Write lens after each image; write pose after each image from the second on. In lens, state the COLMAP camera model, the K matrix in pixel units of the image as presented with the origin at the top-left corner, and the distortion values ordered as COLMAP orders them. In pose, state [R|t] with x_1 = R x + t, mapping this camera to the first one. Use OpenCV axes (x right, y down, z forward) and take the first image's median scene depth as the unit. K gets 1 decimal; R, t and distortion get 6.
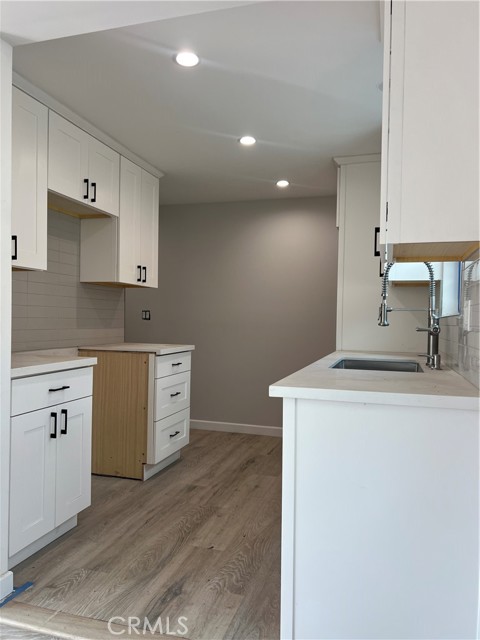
lens RADIAL K [[482.1, 0, 236.4], [0, 482.1, 320.1], [0, 0, 1]] dist [0.030196, -0.027691]
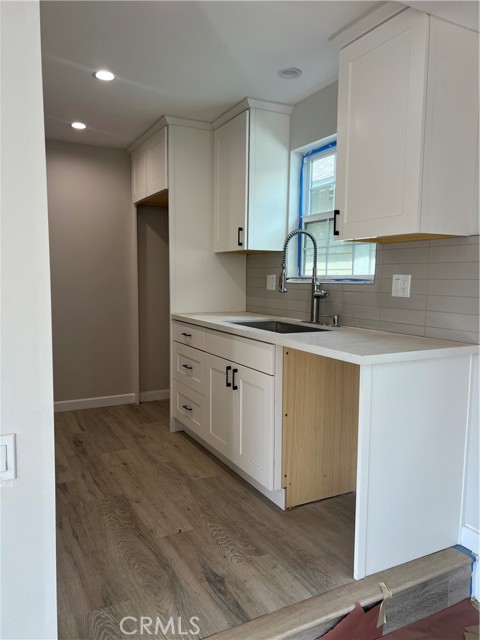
lens RADIAL K [[482.1, 0, 234.2], [0, 482.1, 326.3], [0, 0, 1]] dist [0.030196, -0.027691]
pose [[0.714012, -0.080050, 0.695542, -0.526050], [0.002116, 0.993684, 0.112191, -0.033569], [-0.700130, -0.078634, 0.709672, 0.241419]]
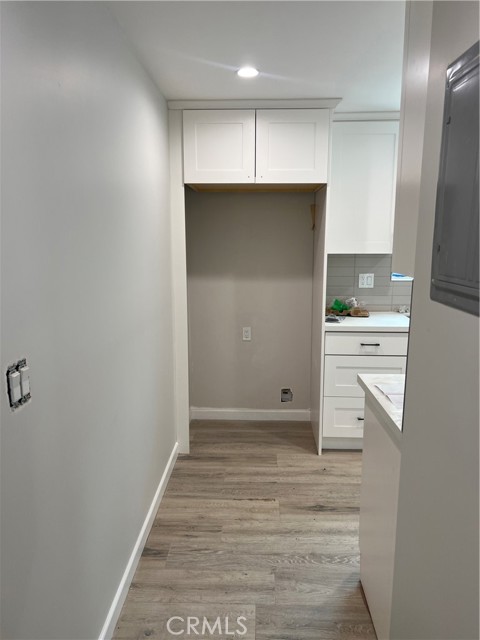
lens RADIAL K [[482.1, 0, 239.3], [0, 482.1, 321.3], [0, 0, 1]] dist [0.030196, -0.027691]
pose [[-0.261521, -0.179135, 0.948429, -0.783948], [-0.003492, 0.982796, 0.184663, -0.145088], [-0.965191, 0.044981, -0.257648, 1.803226]]
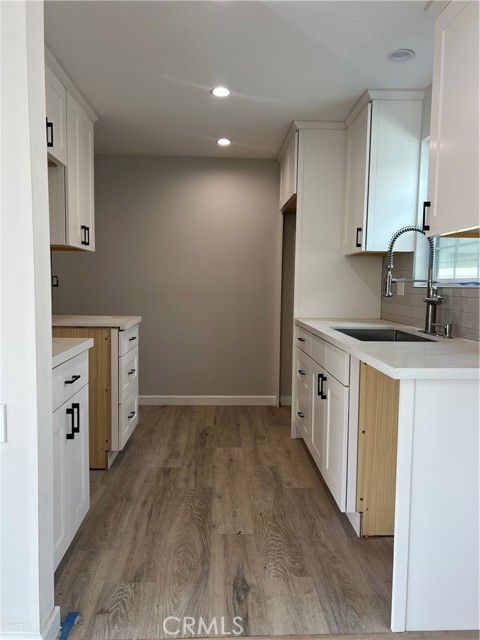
lens RADIAL K [[482.1, 0, 237.0], [0, 482.1, 321.9], [0, 0, 1]] dist [0.030196, -0.027691]
pose [[0.943912, -0.029710, 0.328858, -0.309439], [0.001522, 0.996325, 0.085641, -0.021828], [-0.330193, -0.080337, 0.940488, 0.119542]]
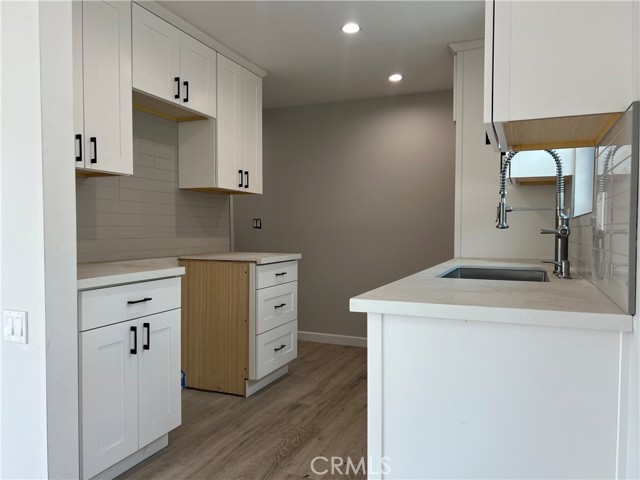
lens RADIAL K [[482.1, 0, 318.6], [0, 482.1, 238.0], [0, 0, 1]] dist [0.030196, -0.027691]
pose [[0.995091, -0.012754, -0.098139, 0.056301], [0.014382, 0.999770, 0.015900, 0.009743], [0.097914, -0.017234, 0.995046, 0.094982]]
